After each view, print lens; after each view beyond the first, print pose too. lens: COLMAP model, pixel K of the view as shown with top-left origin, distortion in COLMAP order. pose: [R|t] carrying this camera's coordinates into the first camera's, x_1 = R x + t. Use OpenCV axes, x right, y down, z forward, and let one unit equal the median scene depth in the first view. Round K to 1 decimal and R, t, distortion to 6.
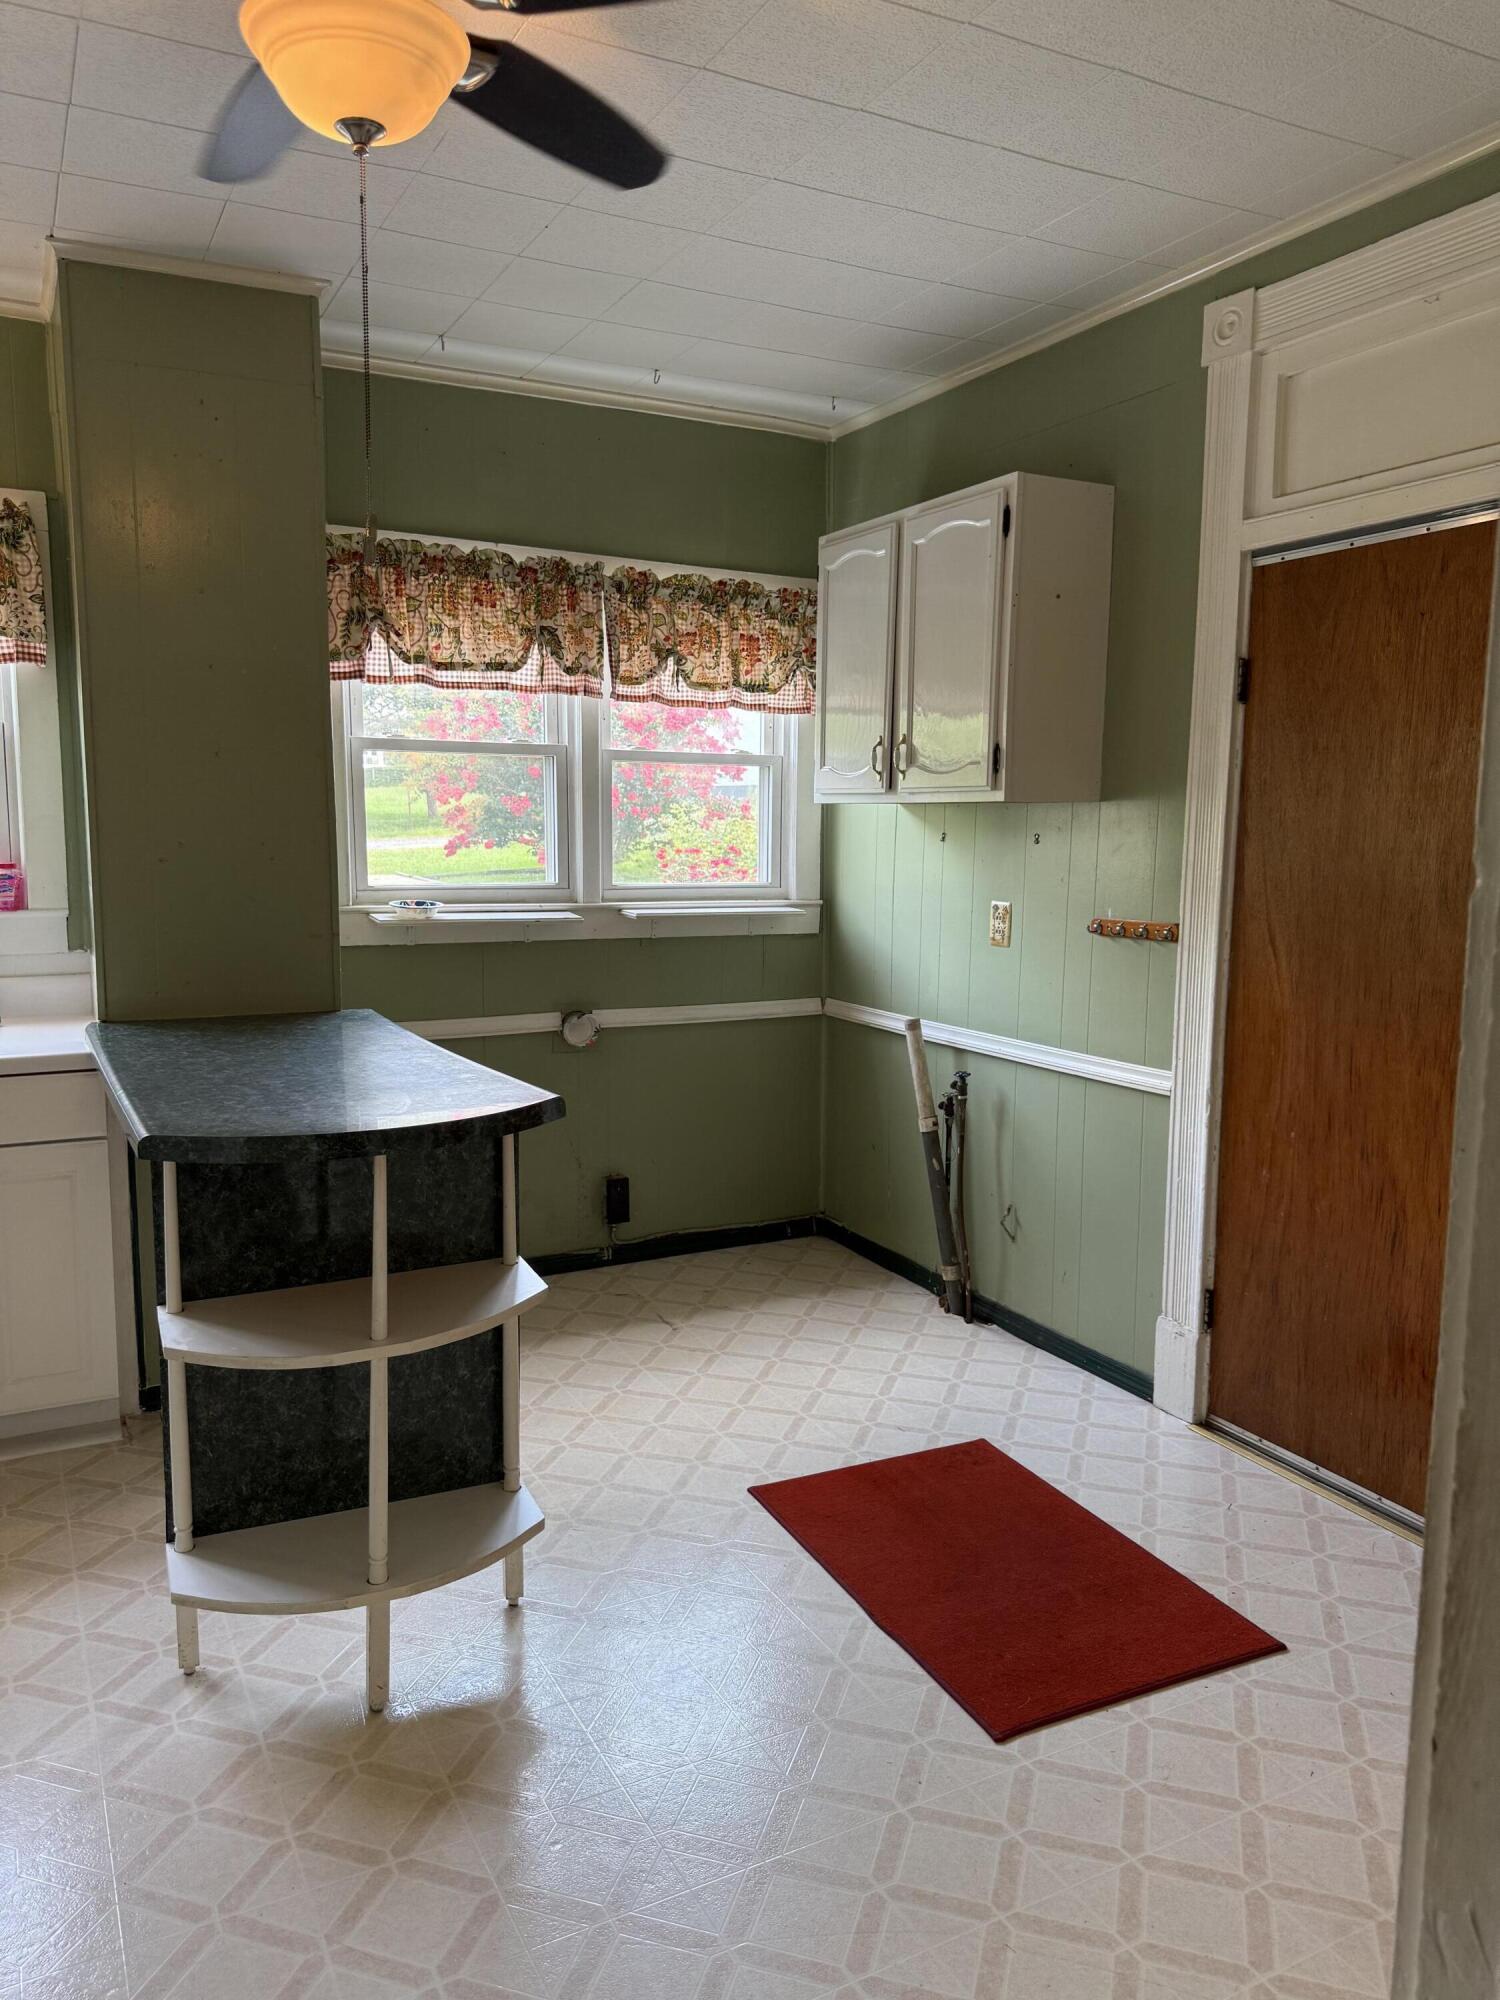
lens RADIAL K [[1418.0, 0, 745.4], [0, 1418.0, 1013.4], [0, 0, 1]] dist [0.003264, -0.005438]
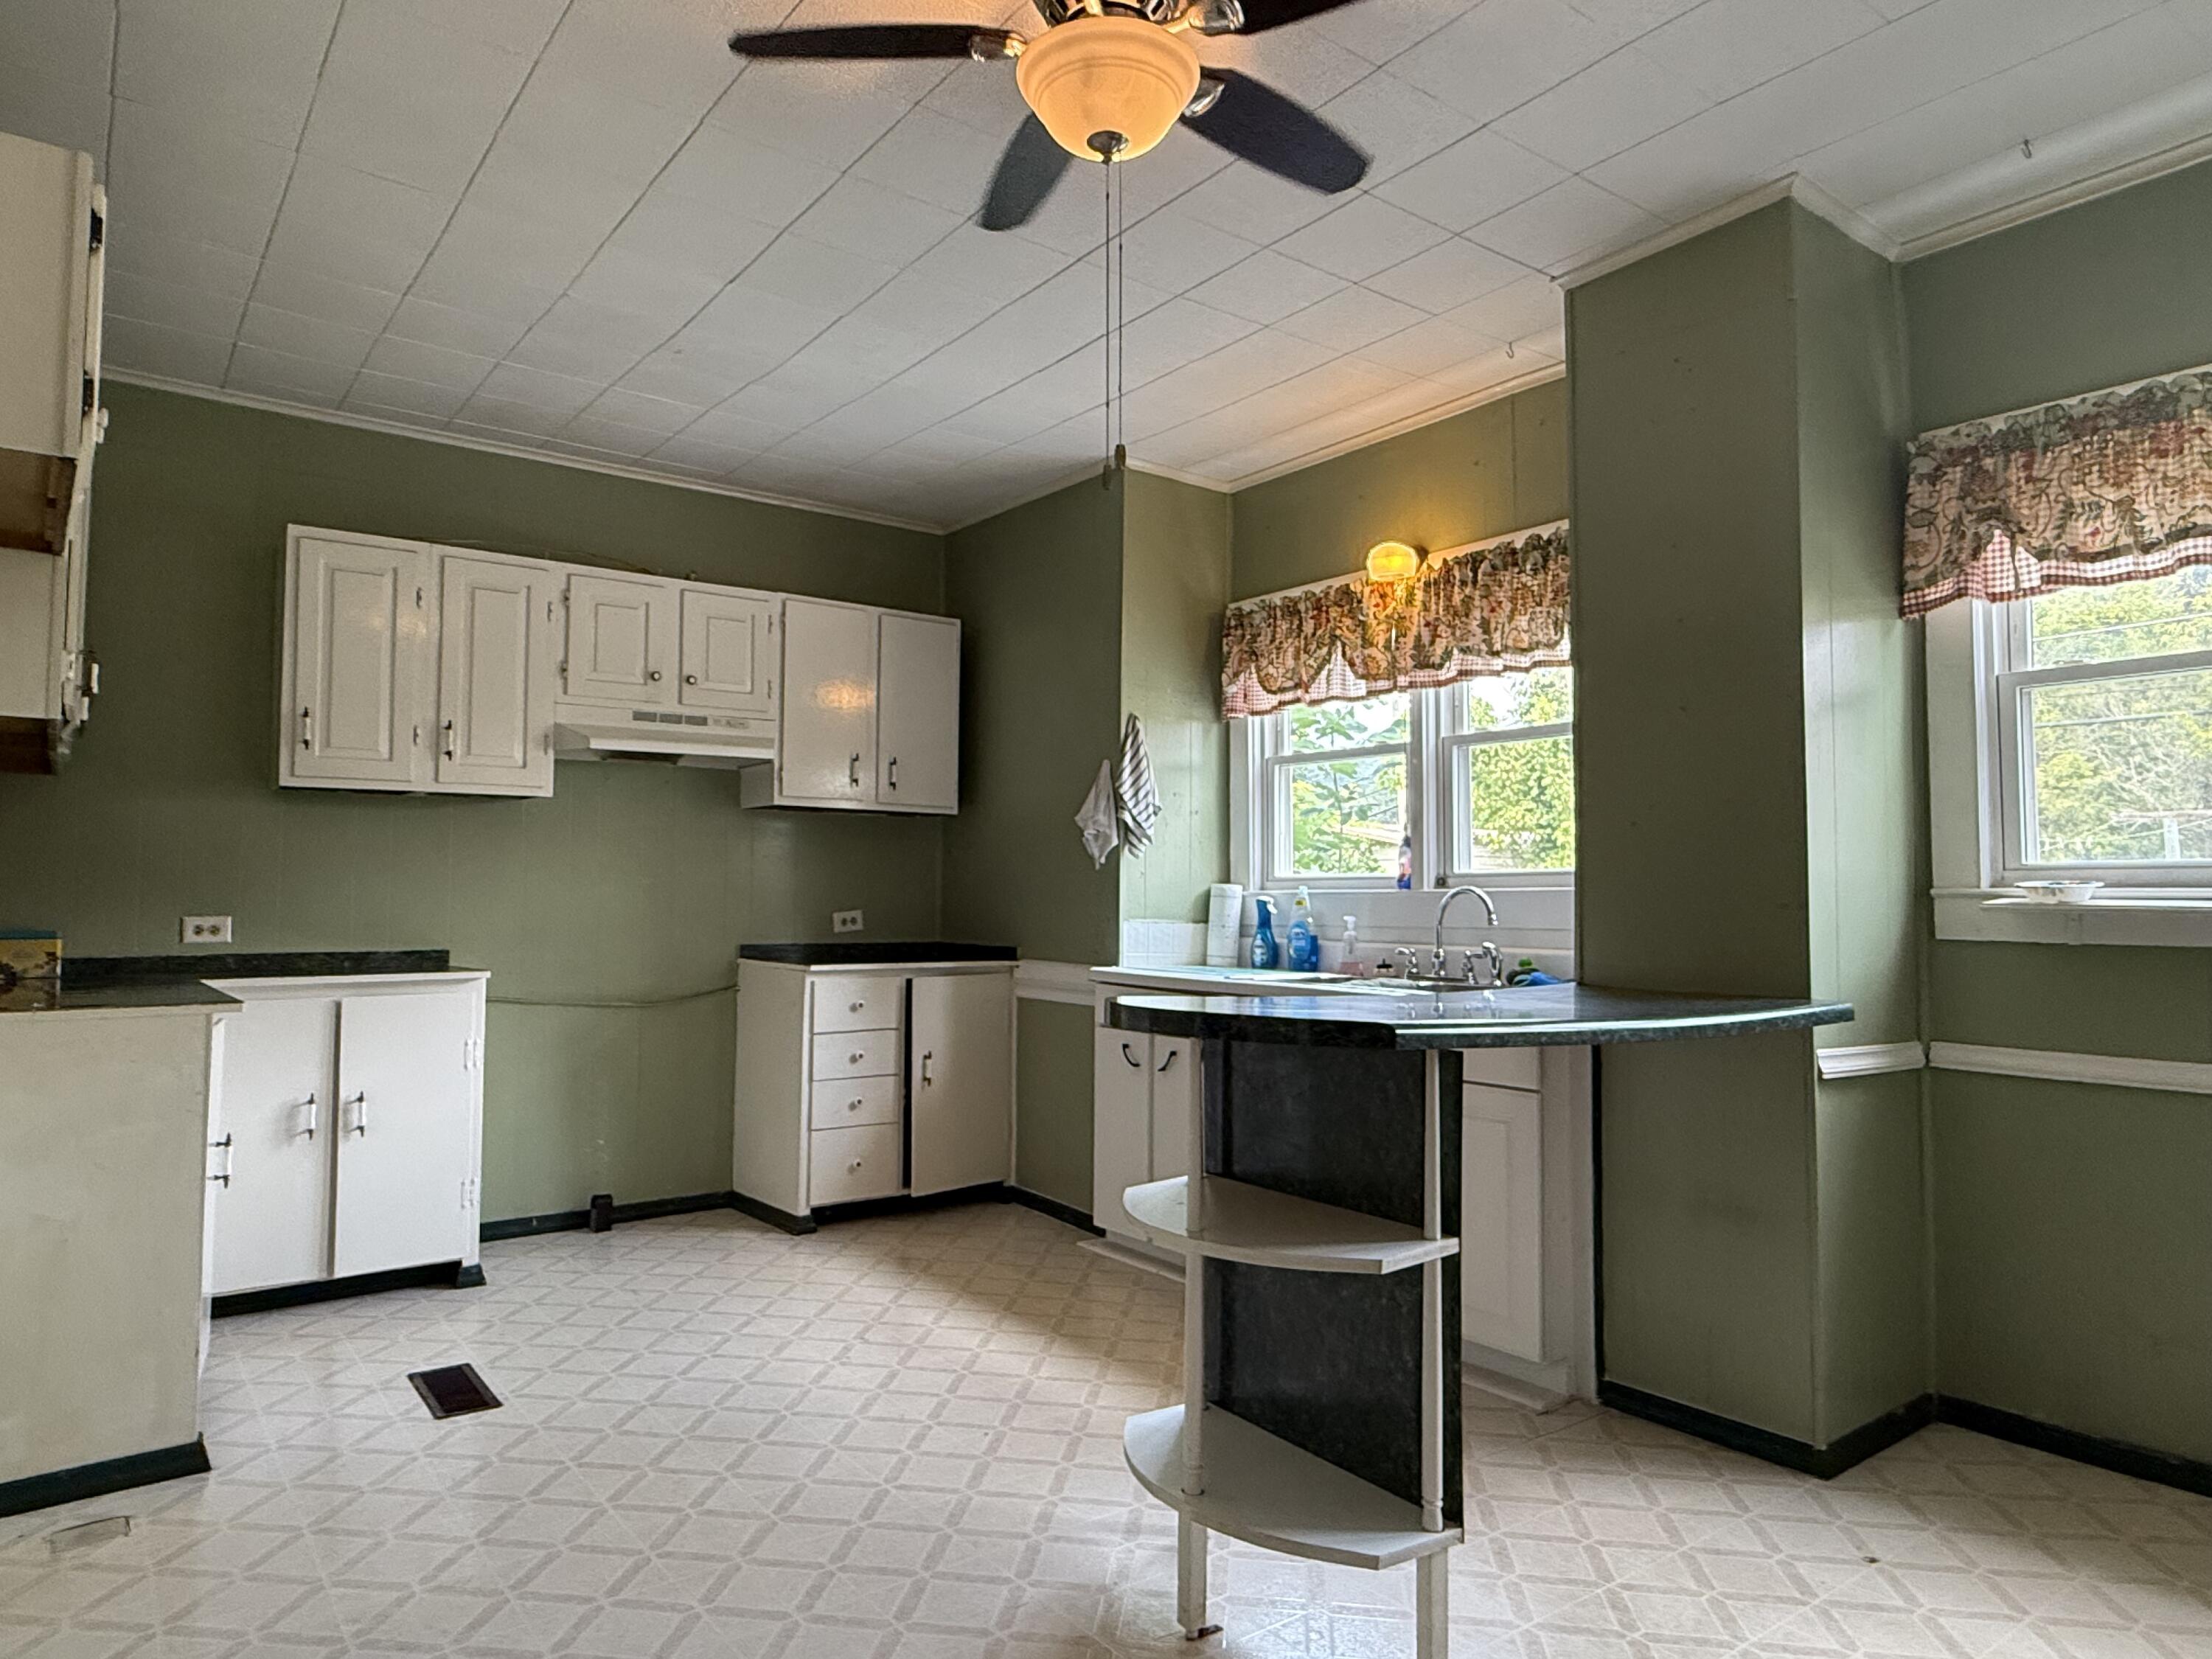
lens RADIAL K [[1347.6, 0, 1099.1], [0, 1347.6, 836.6], [0, 0, 1]] dist [-0.004395, 0.001121]
pose [[0.156833, -0.062926, -0.985619, 0.376801], [-0.141588, 0.986227, -0.085494, 0.028006], [0.977423, 0.152960, 0.145763, 0.424174]]
